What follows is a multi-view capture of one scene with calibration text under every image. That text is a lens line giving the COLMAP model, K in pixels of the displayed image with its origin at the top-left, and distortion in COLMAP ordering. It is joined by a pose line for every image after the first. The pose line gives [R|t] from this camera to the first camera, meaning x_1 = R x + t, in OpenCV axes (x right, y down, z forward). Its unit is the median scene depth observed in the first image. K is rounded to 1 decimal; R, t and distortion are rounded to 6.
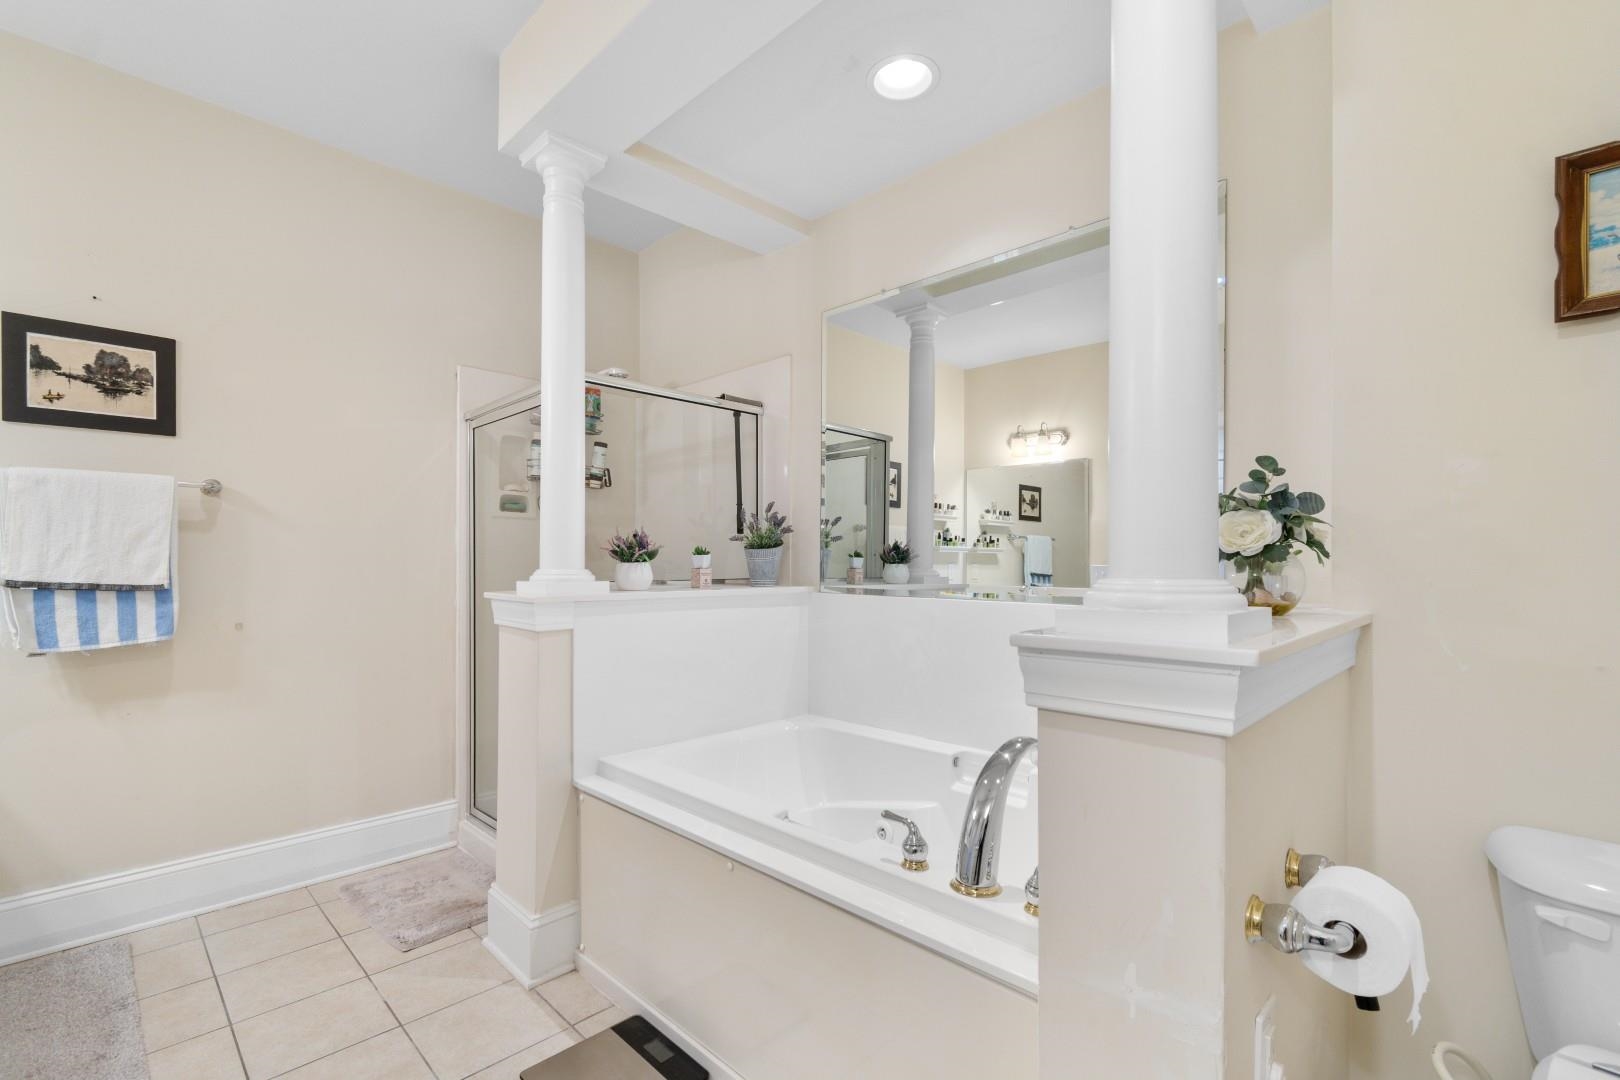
lens RADIAL K [[720.0, 0, 809.5], [0, 720.0, 560.9], [0, 0, 1]] dist [-0.001407, -0.001099]
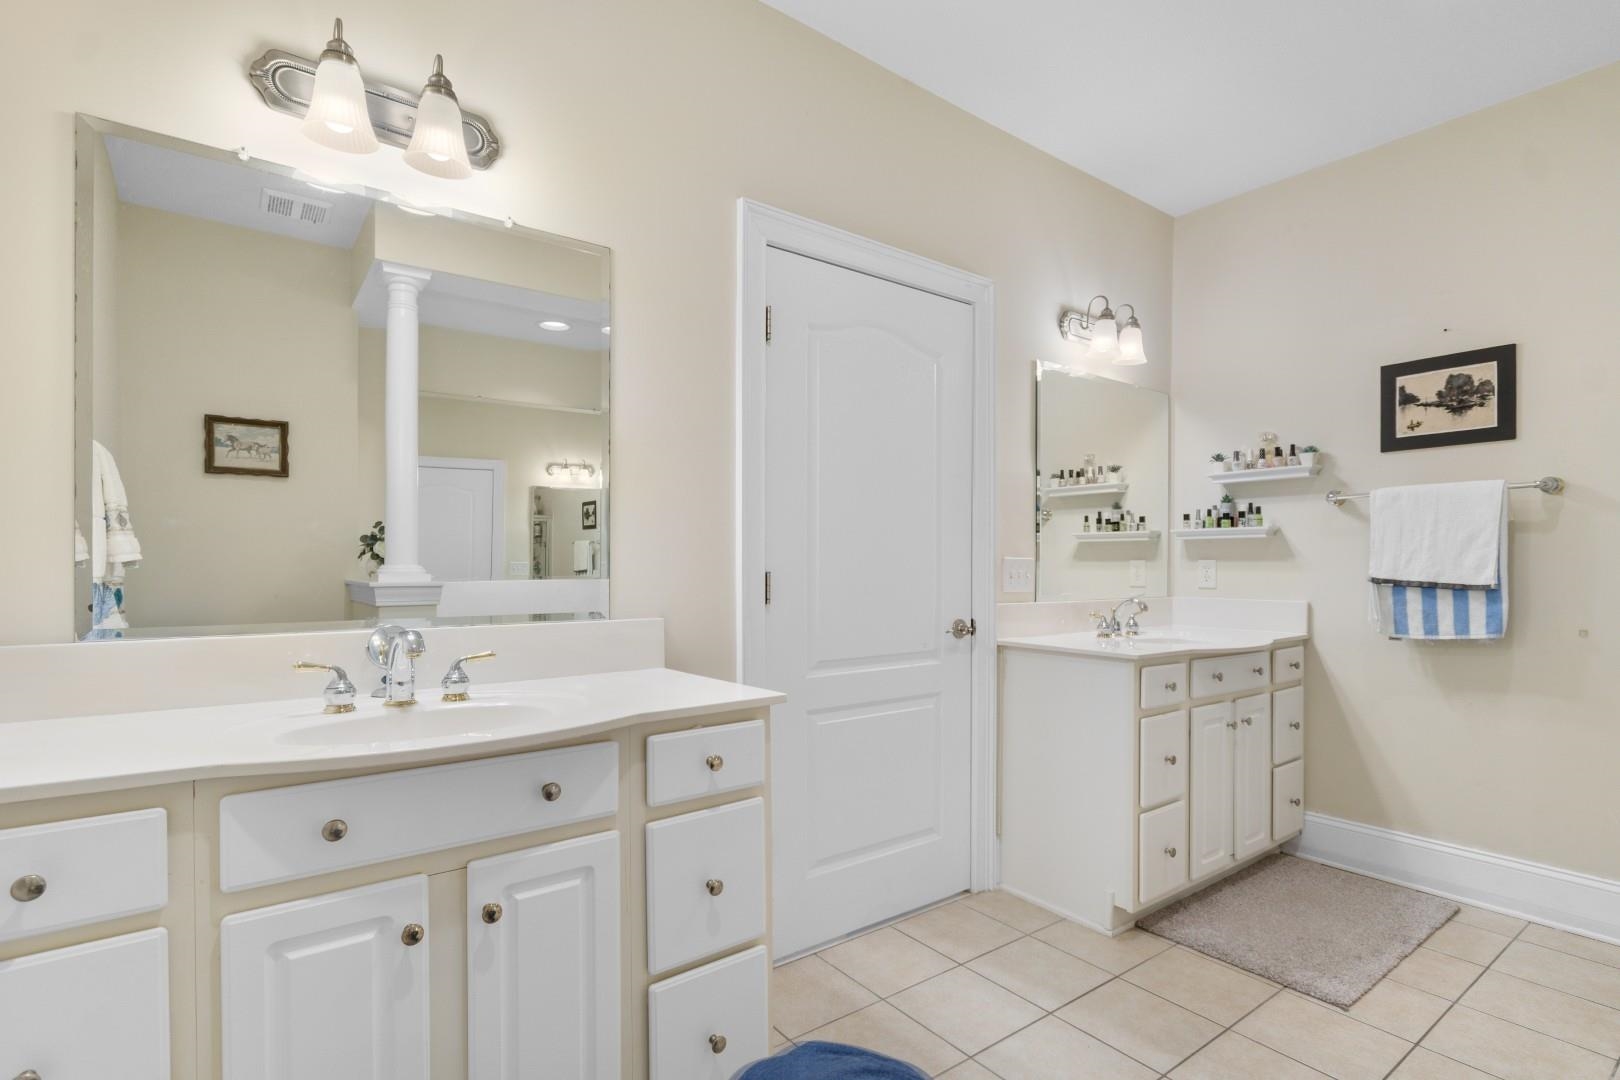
lens RADIAL K [[779.4, 0, 812.3], [0, 779.4, 575.0], [0, 0, 1]] dist [-0.000123, -0.000139]
pose [[-0.144074, 0.007423, -0.989539, 0.370546], [-0.001506, 0.999969, 0.007721, 0.011867], [0.989566, 0.002603, -0.144058, 0.191028]]
